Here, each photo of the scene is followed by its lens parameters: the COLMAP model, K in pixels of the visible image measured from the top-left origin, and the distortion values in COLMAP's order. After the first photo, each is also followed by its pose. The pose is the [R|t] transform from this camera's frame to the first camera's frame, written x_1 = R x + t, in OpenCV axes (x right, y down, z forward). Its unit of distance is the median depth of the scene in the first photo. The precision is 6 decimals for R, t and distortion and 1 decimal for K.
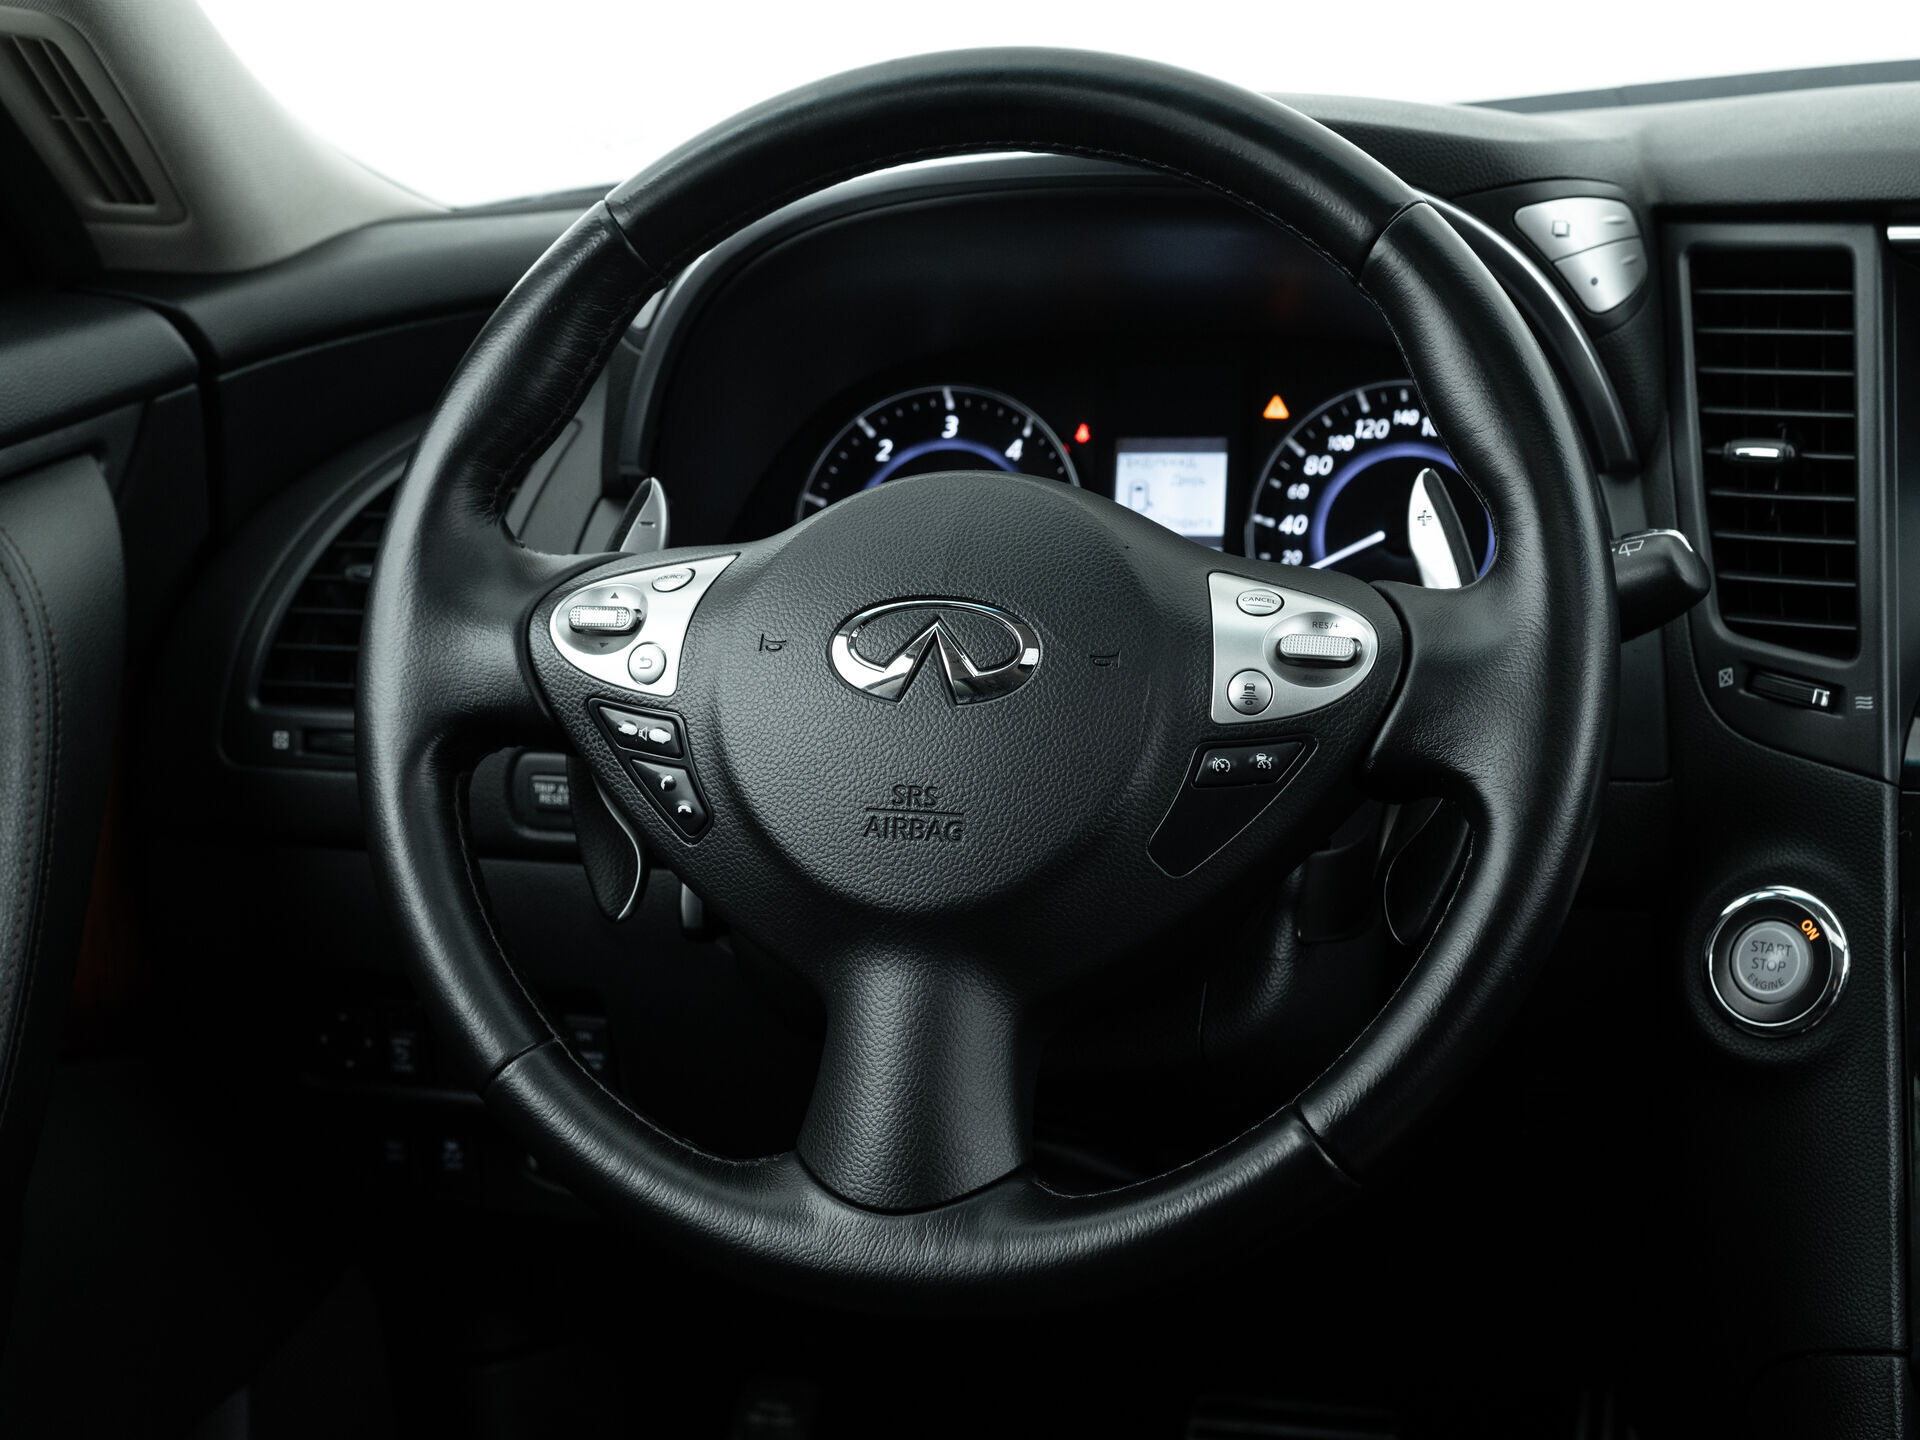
lens RADIAL K [[3290.3, 0, 955.7], [0, 3290.3, 672.6], [0, 0, 1]] dist [-0.122489, 0.038869]
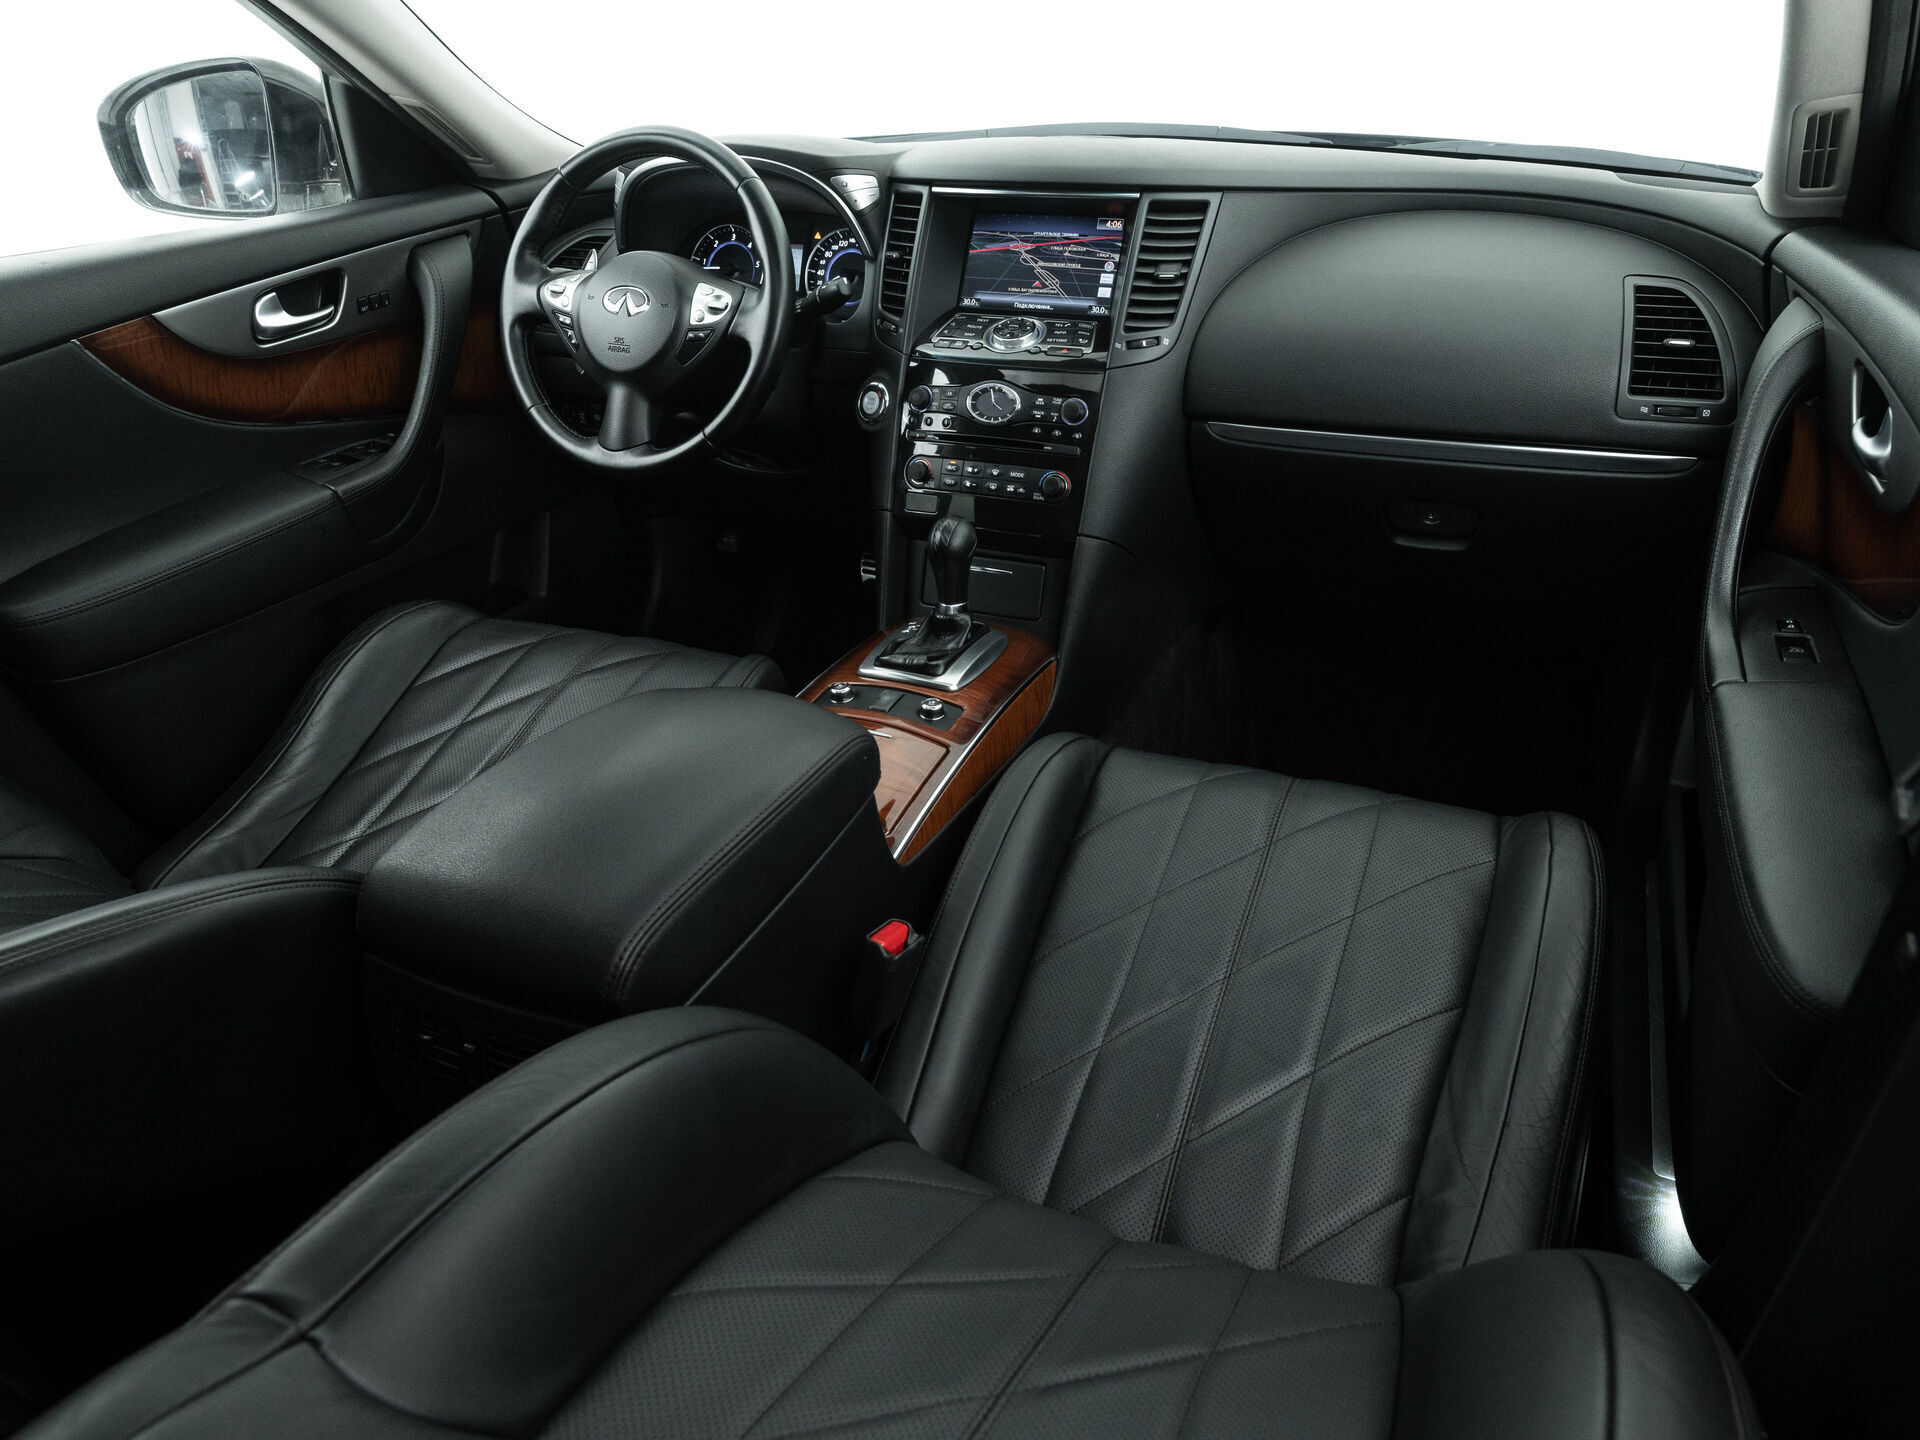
lens RADIAL K [[1268.0, 0, 1037.6], [0, 1268.0, 712.3], [0, 0, 1]] dist [-0.018557, -0.002347]
pose [[0.992660, 0.082003, -0.088886, 0.569907], [-0.053402, 0.956675, 0.286219, 0.004600], [0.108506, -0.279372, 0.954032, -0.413423]]
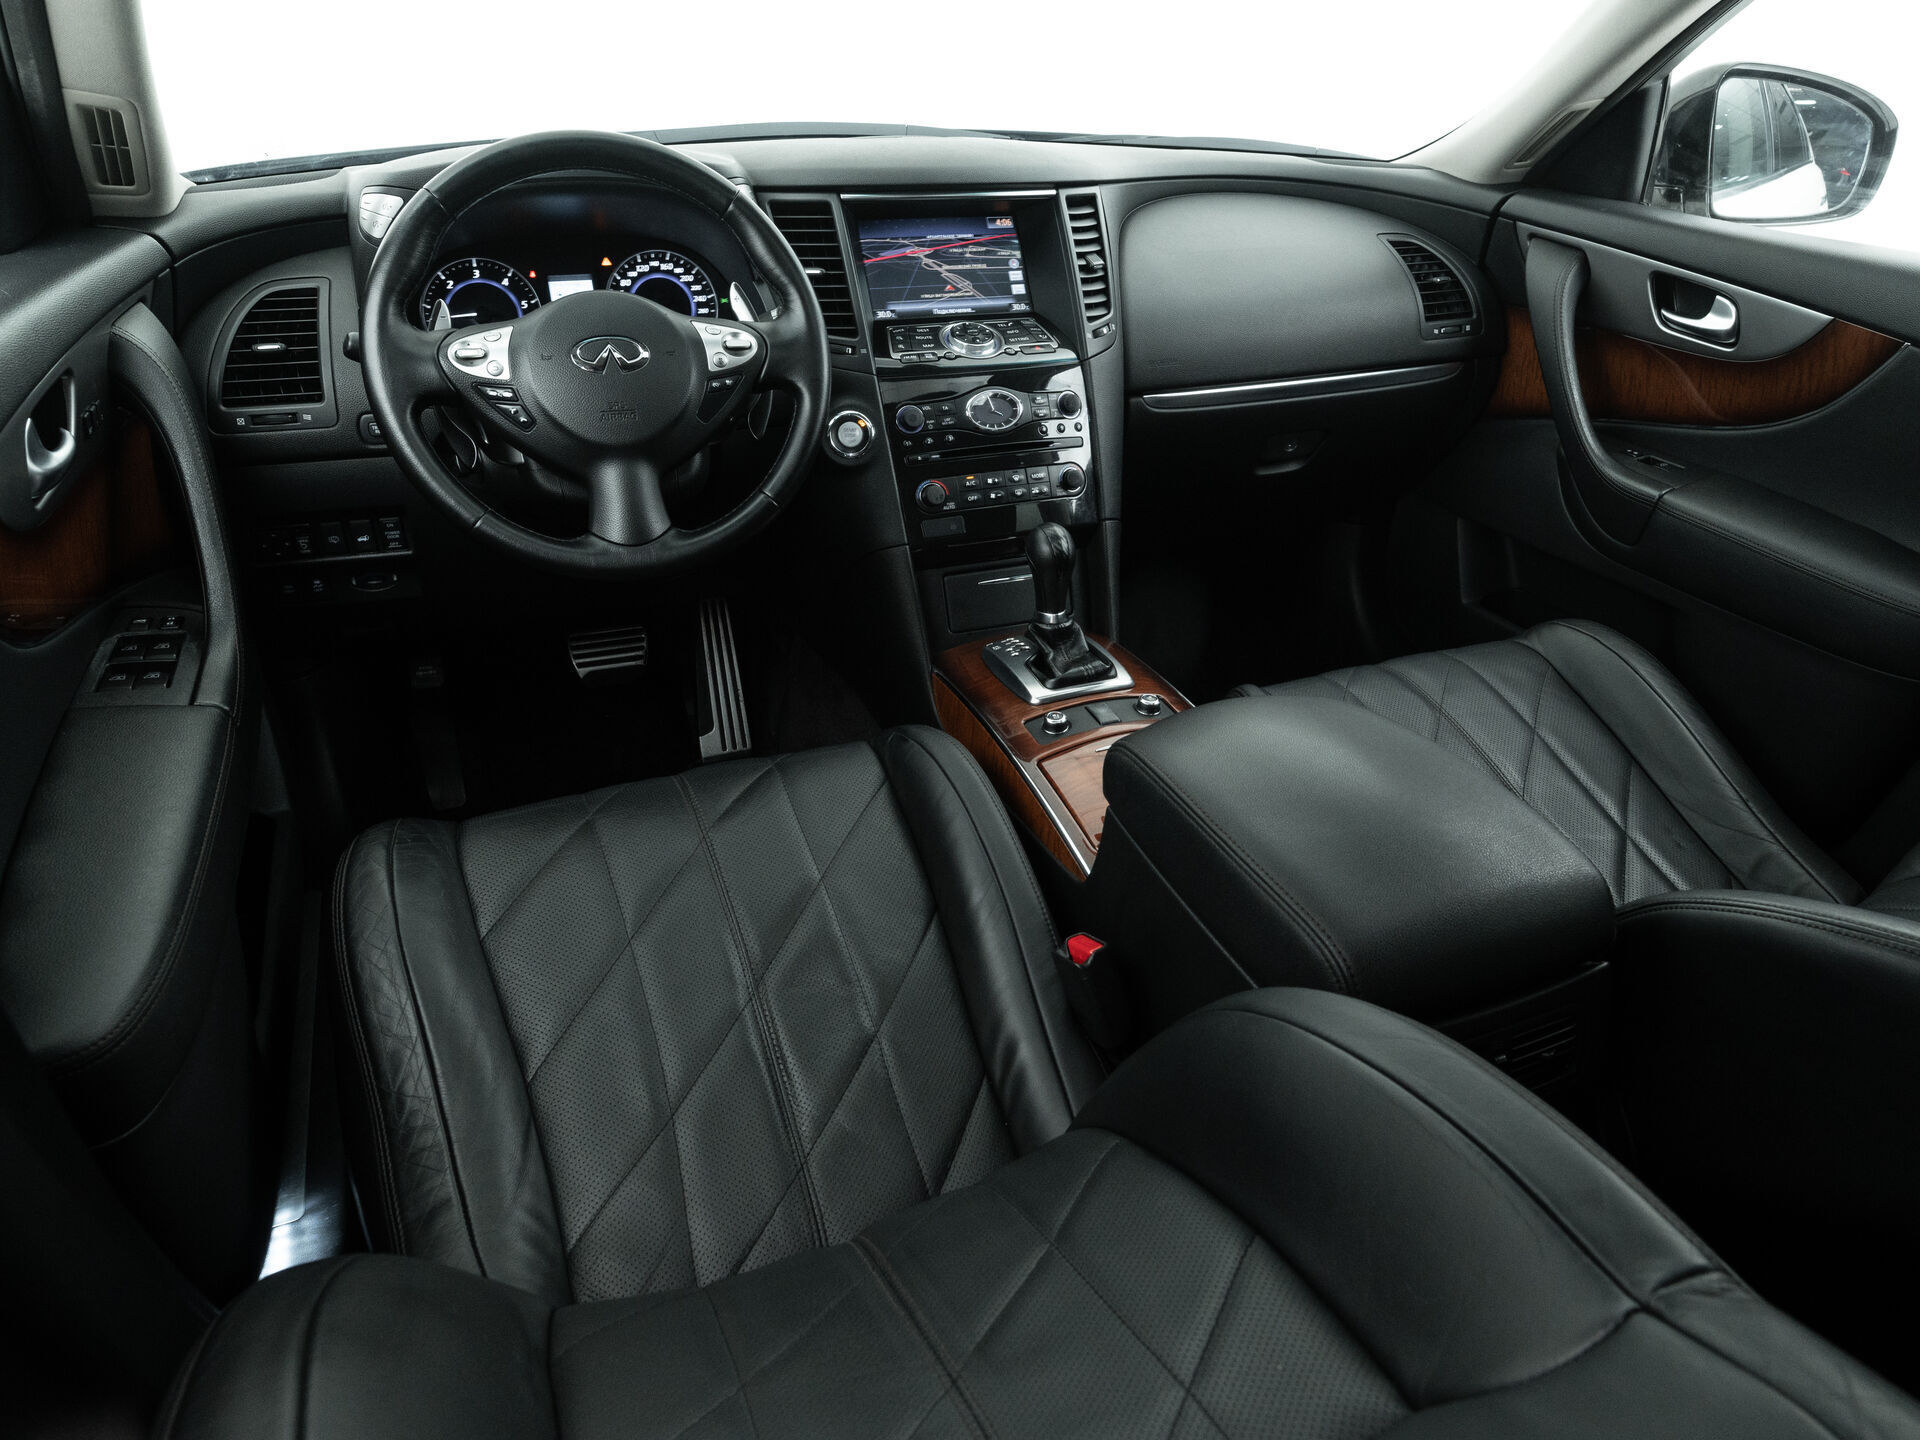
lens RADIAL K [[1303.9, 0, 1060.2], [0, 1303.9, 723.6], [0, 0, 1]] dist [-0.018174, -0.002333]
pose [[0.767850, -0.241925, 0.593194, -0.423615], [0.072405, 0.952794, 0.294859, -0.005192], [-0.636525, -0.183457, 0.749119, -0.166615]]
